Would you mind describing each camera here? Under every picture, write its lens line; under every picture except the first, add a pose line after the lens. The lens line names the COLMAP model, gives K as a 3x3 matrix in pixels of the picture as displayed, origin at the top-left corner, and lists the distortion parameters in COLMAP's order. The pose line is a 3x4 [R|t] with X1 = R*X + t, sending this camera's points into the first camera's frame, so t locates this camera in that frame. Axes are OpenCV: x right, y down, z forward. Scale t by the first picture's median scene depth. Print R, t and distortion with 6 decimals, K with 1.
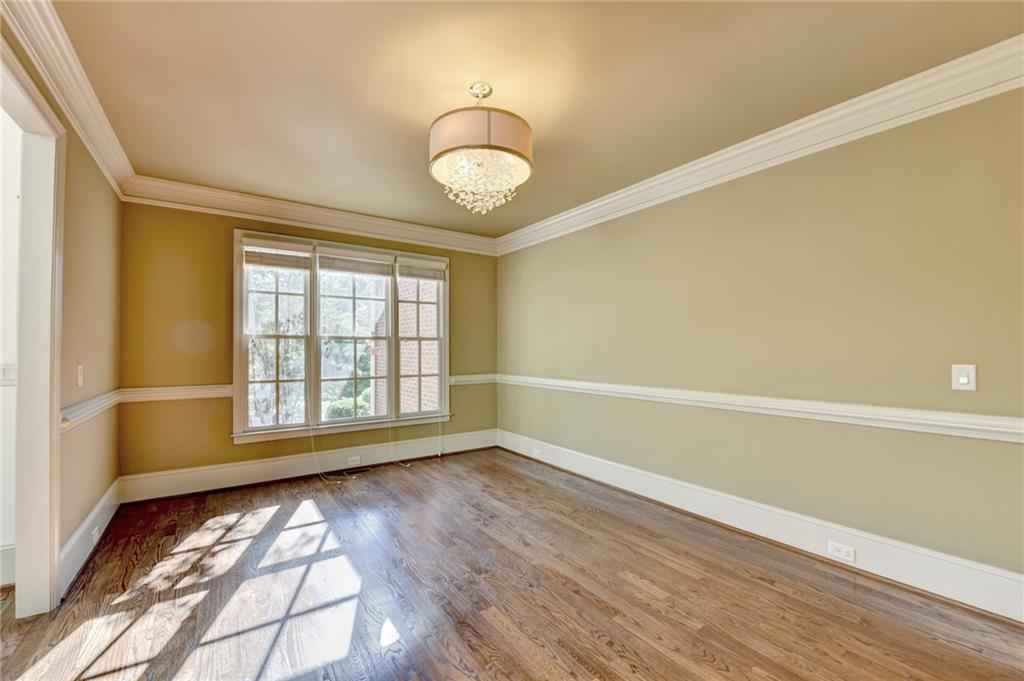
lens RADIAL K [[406.5, 0, 503.5], [0, 406.5, 347.5], [0, 0, 1]] dist [-0.017197, -0.000324]
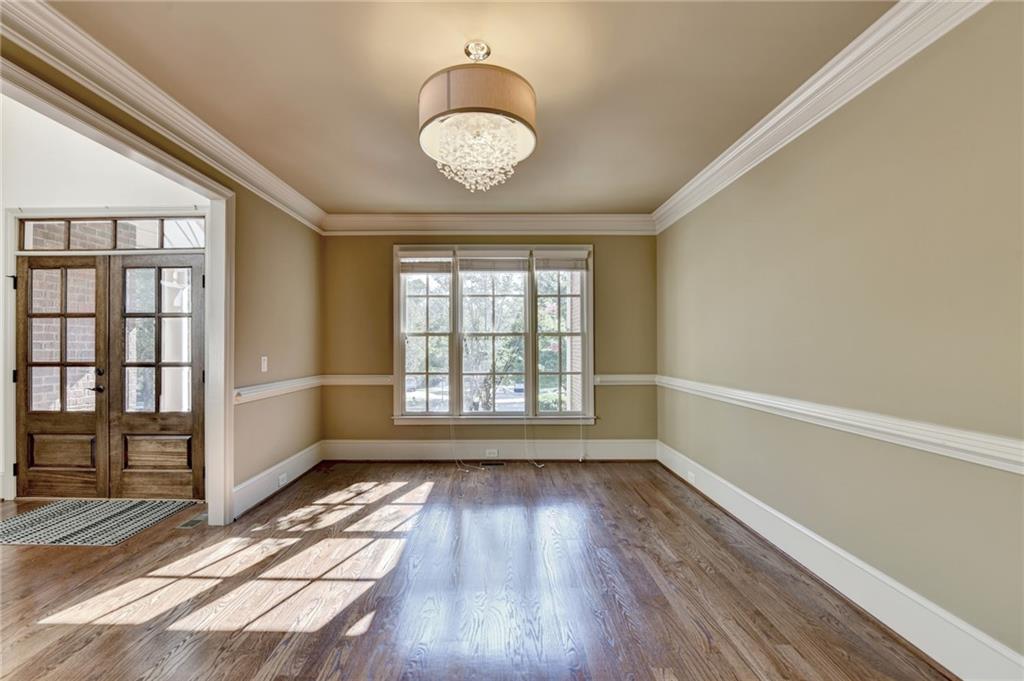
lens RADIAL K [[411.1, 0, 505.0], [0, 411.1, 343.5], [0, 0, 1]] dist [-0.018178, -0.000313]
pose [[0.828400, -0.003572, -0.560125, 0.259661], [0.002981, 0.999994, -0.001969, 0.001768], [0.560128, -0.000038, 0.828406, 0.156910]]
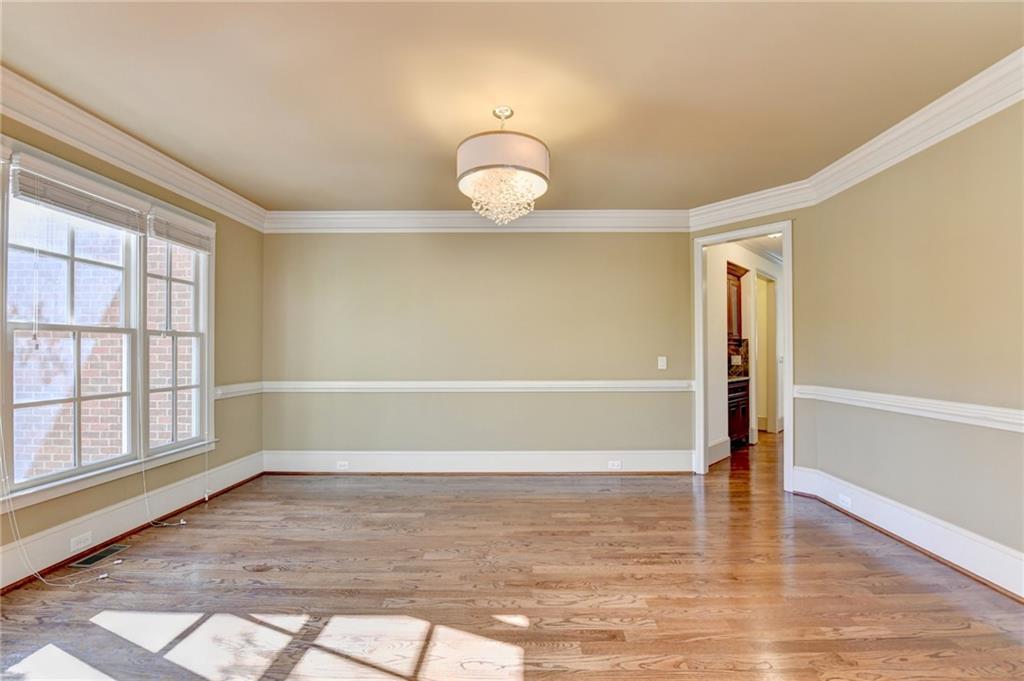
lens RADIAL K [[418.1, 0, 518.2], [0, 418.1, 352.1], [0, 0, 1]] dist [-0.019969, -0.000254]
pose [[0.578926, 0.001380, 0.815379, -0.504260], [-0.001831, 0.999998, -0.000392, 0.009561], [-0.815378, -0.001266, 0.578927, 0.164356]]
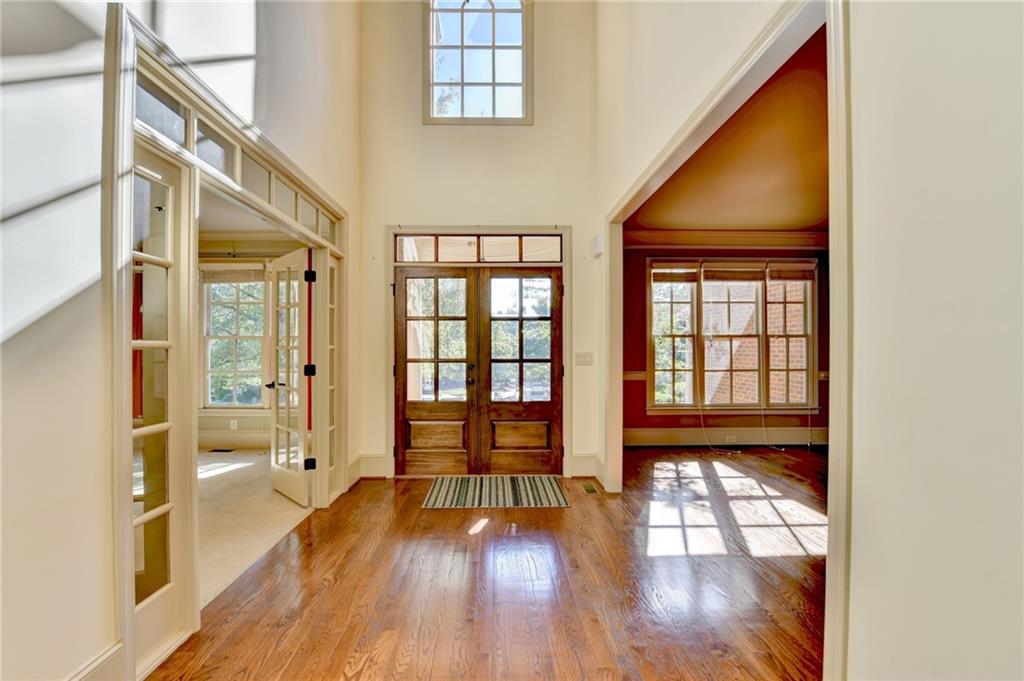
lens RADIAL K [[406.5, 0, 503.5], [0, 406.5, 347.5], [0, 0, 1]] dist [-0.017197, -0.000324]
pose [[0.827673, -0.001536, -0.561208, -0.267836], [0.001688, 0.999999, -0.000246, 0.009575], [0.561208, -0.000744, 0.827675, -0.371393]]
